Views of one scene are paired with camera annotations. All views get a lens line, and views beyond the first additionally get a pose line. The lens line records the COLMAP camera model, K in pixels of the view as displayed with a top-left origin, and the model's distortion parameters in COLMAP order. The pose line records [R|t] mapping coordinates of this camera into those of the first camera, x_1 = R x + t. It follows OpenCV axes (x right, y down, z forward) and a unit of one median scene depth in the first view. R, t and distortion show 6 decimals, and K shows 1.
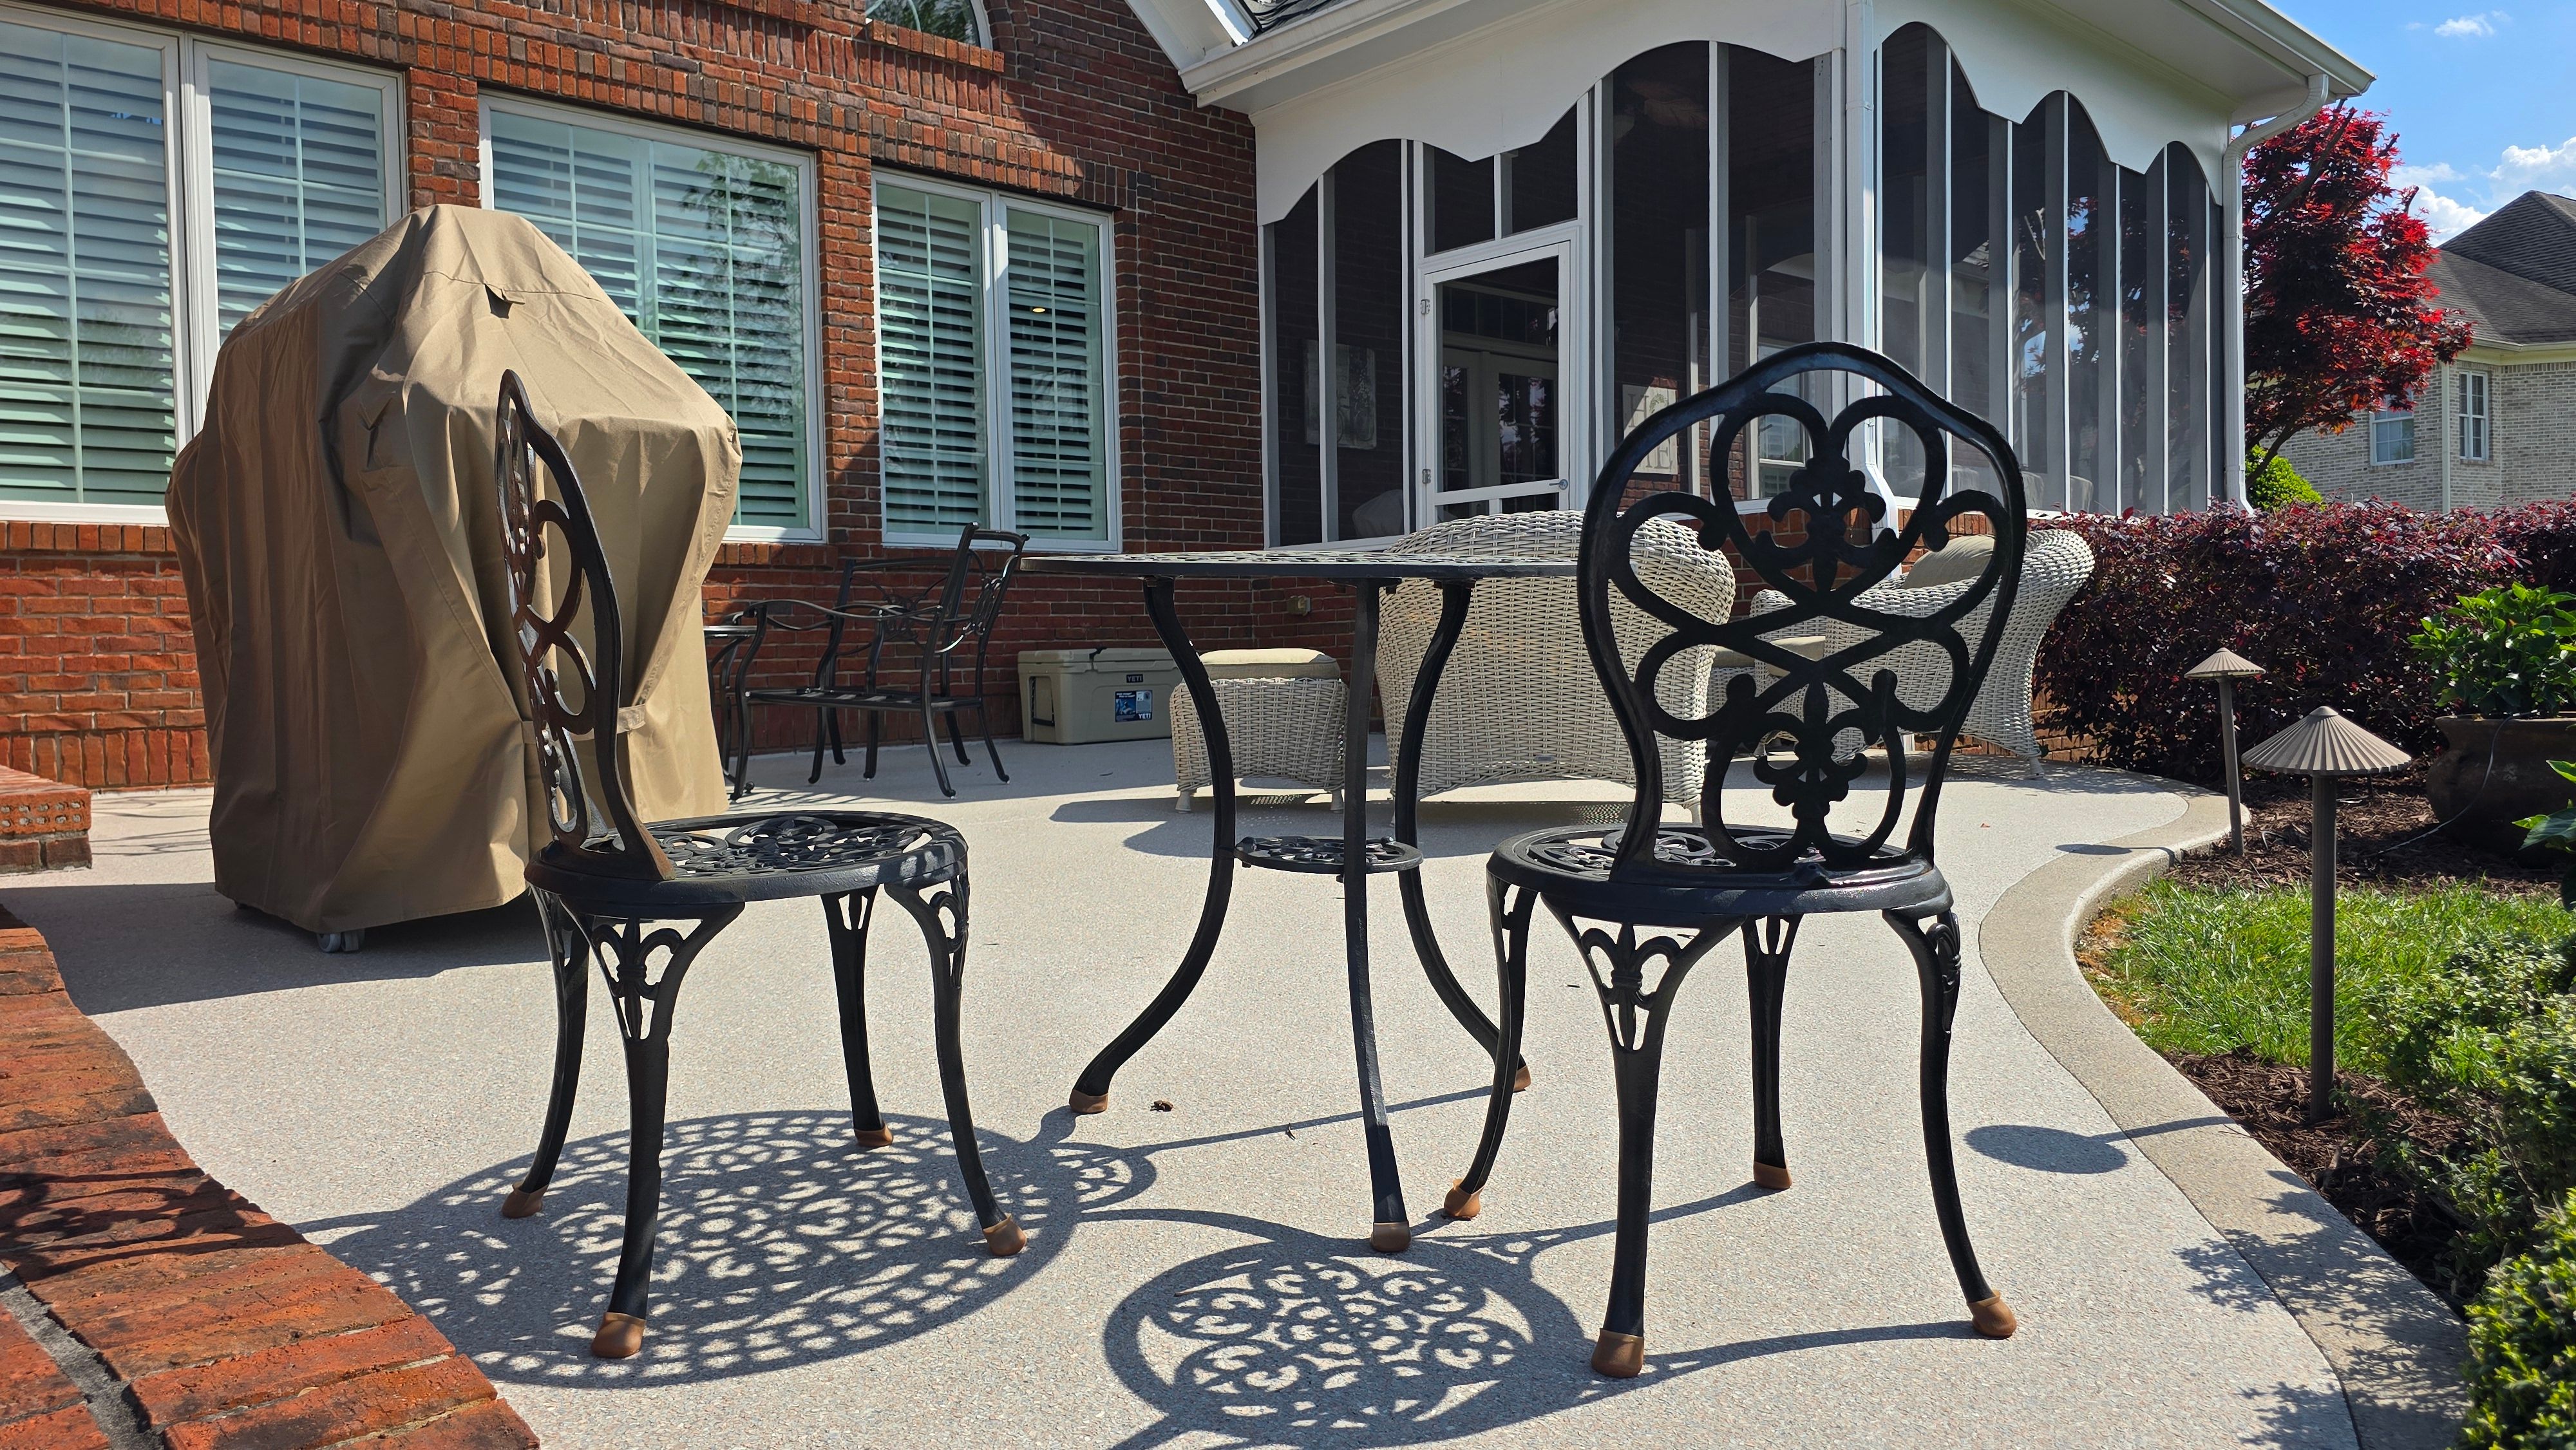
lens RADIAL K [[1723.5, 0, 1288.5], [0, 1723.5, 710.0], [0, 0, 1]] dist [0.068524, -0.083305]
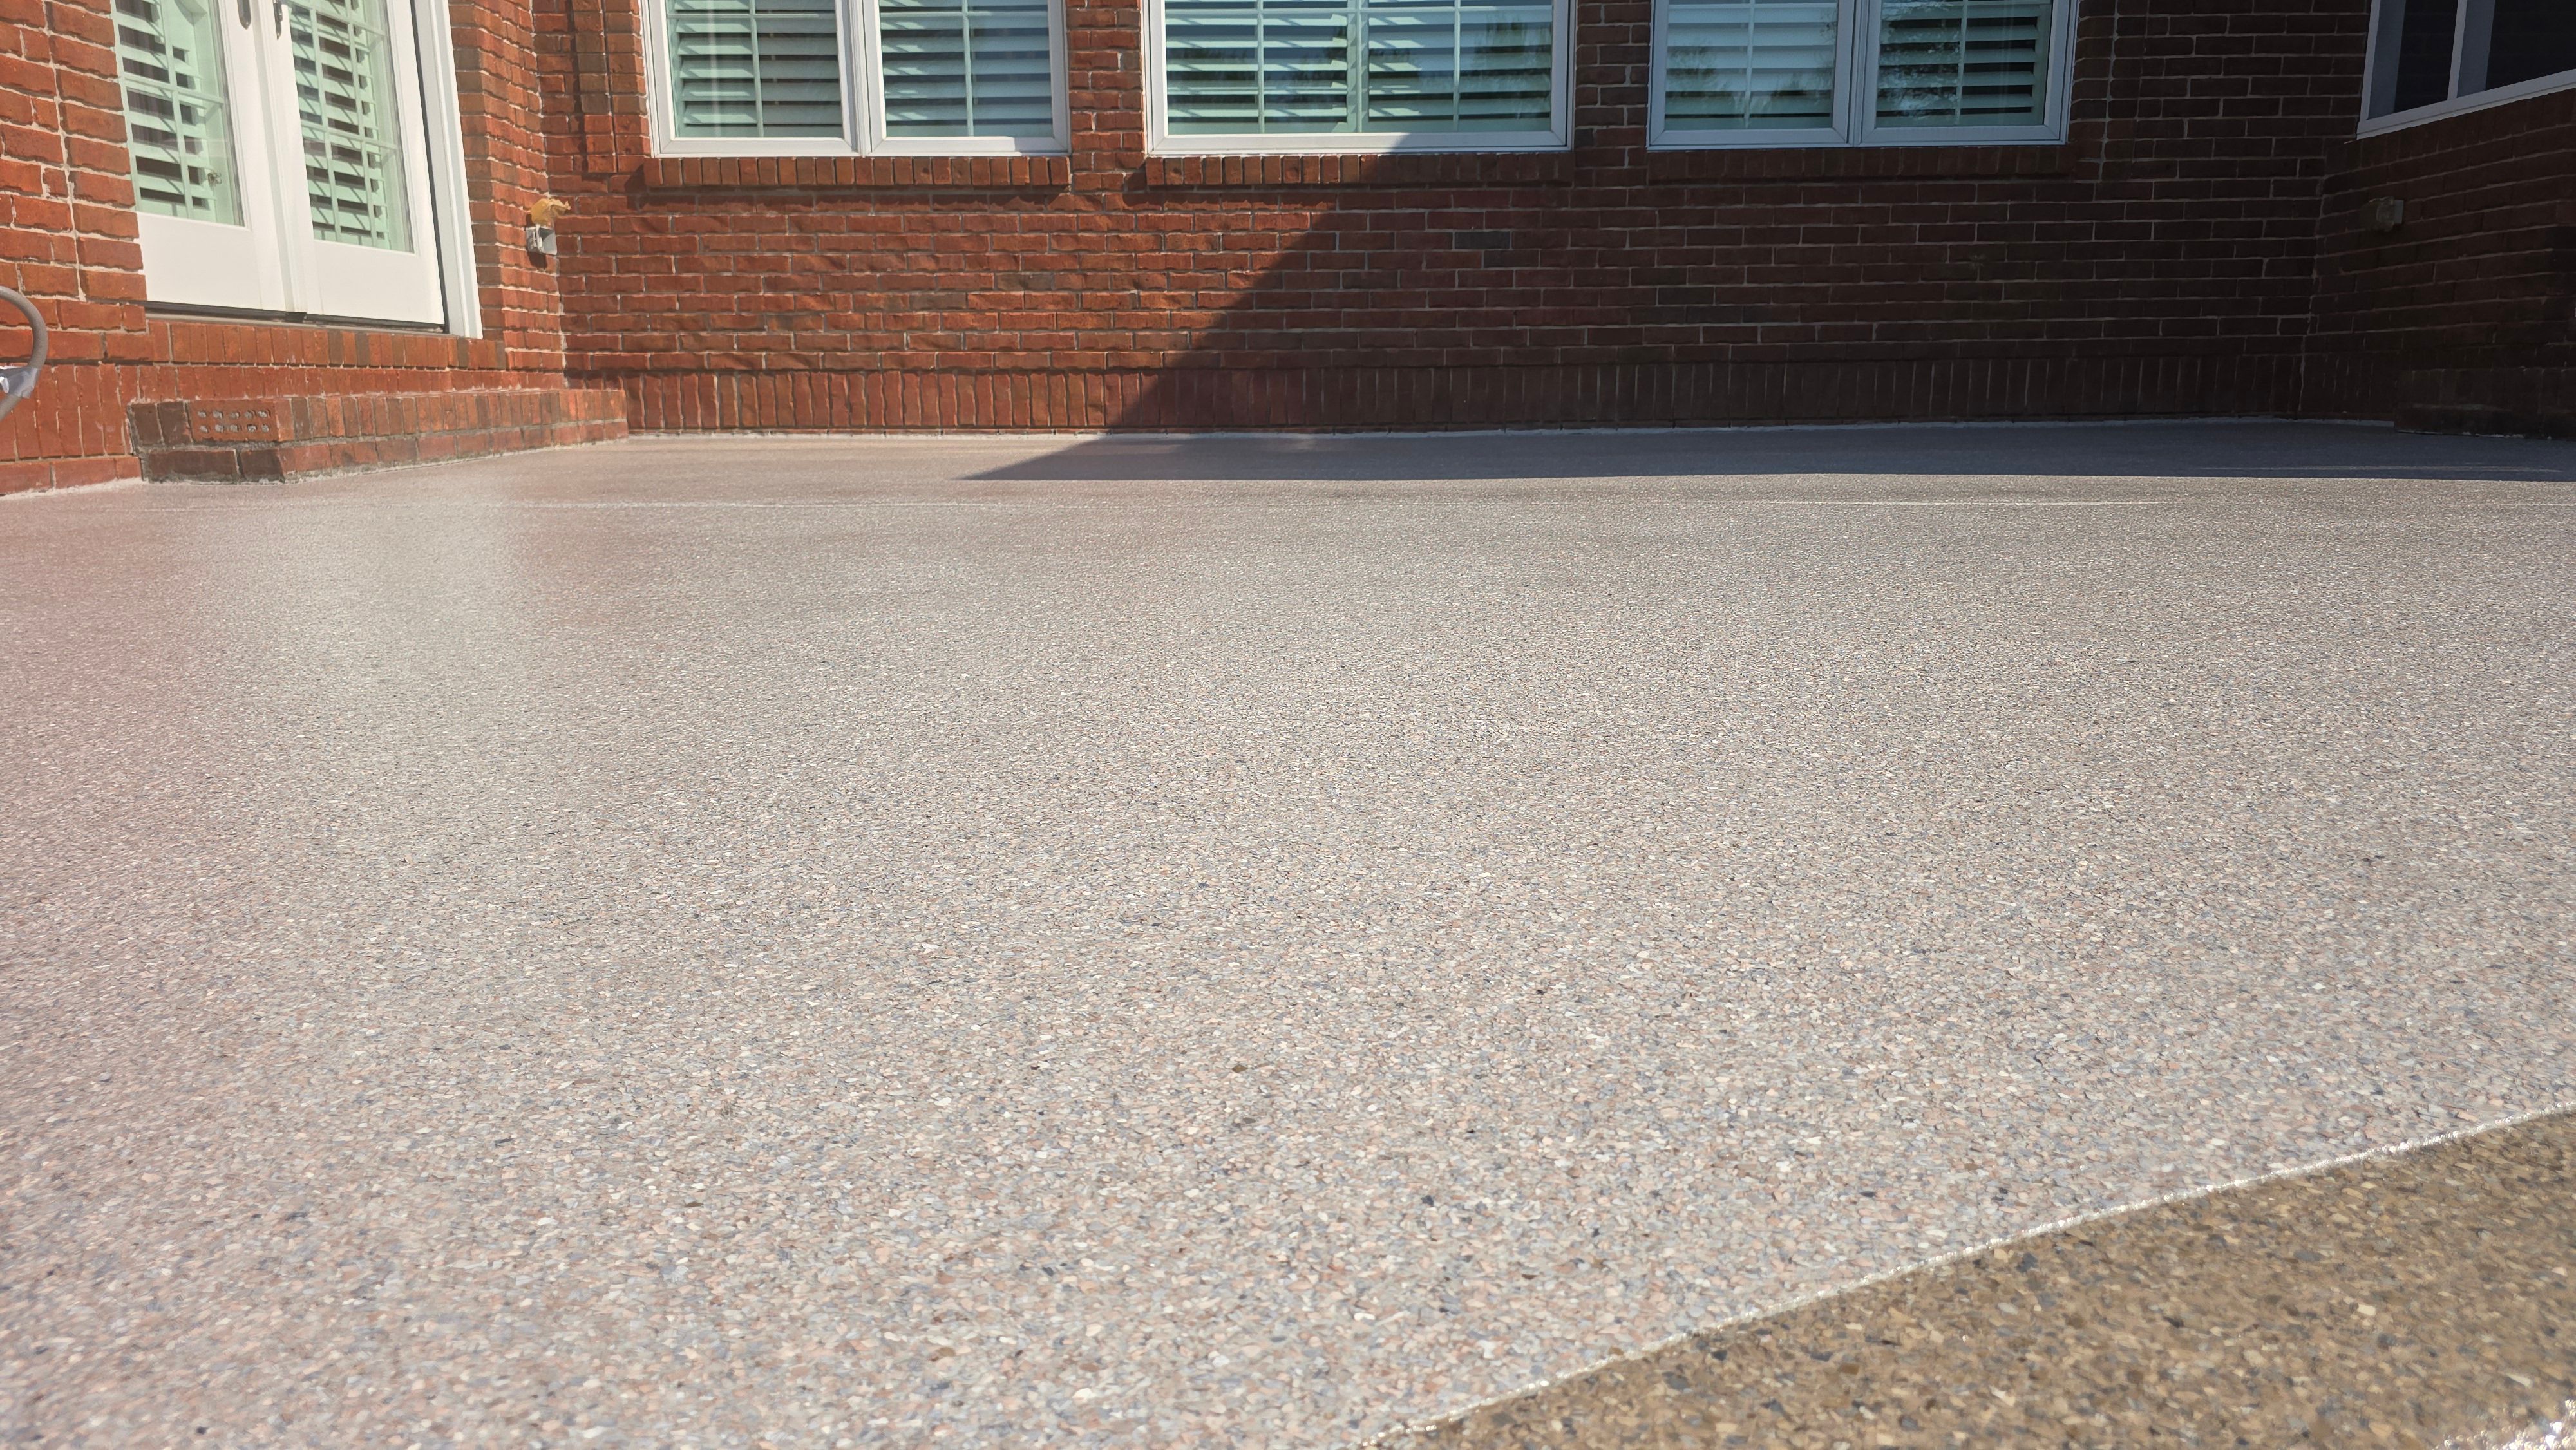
lens RADIAL K [[1745.6, 0, 1298.2], [0, 1745.6, 723.7], [0, 0, 1]] dist [0.062576, -0.063147]
pose [[0.734314, 0.146918, -0.662720, 0.242663], [-0.030262, 0.982412, 0.184259, 0.015318], [0.678135, -0.115248, 0.725845, 0.428273]]
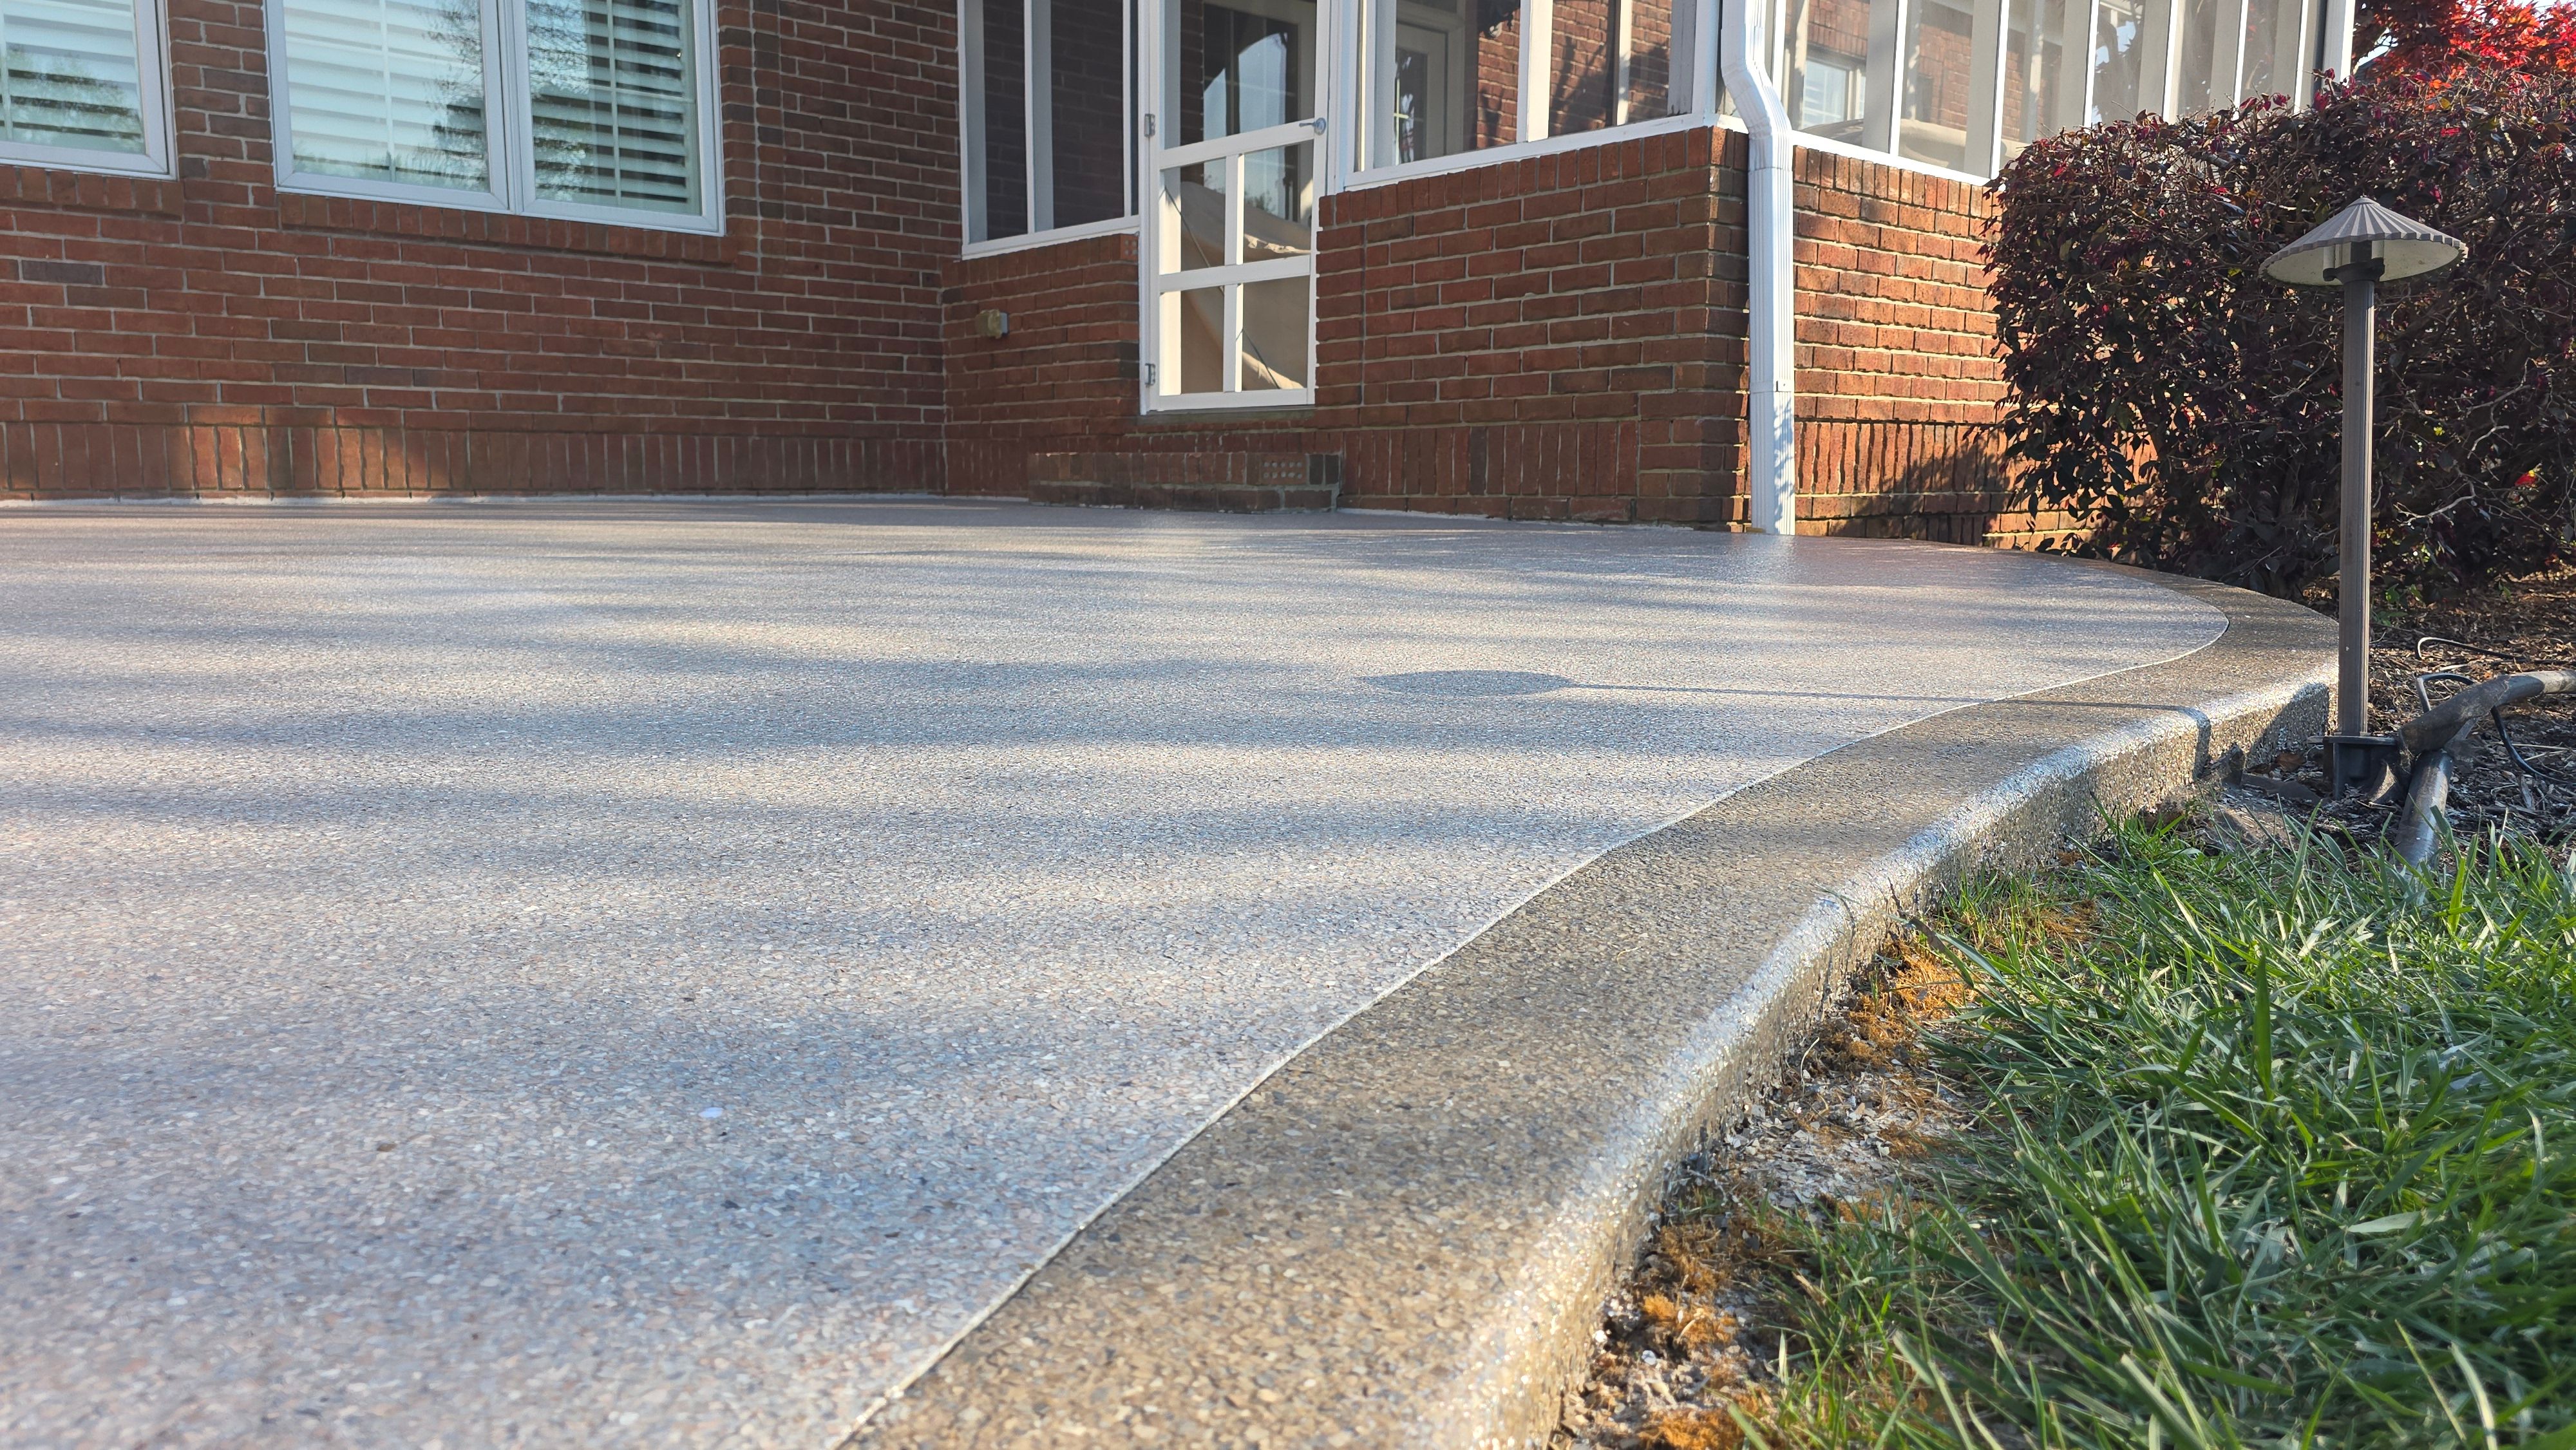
lens RADIAL K [[1739.0, 0, 1299.8], [0, 1739.0, 689.8], [0, 0, 1]] dist [0.067997, -0.070829]
pose [[0.999525, 0.029853, -0.007700, 0.212473], [-0.028996, 0.995132, 0.094185, 0.025690], [0.010474, -0.093917, 0.995525, 0.415766]]
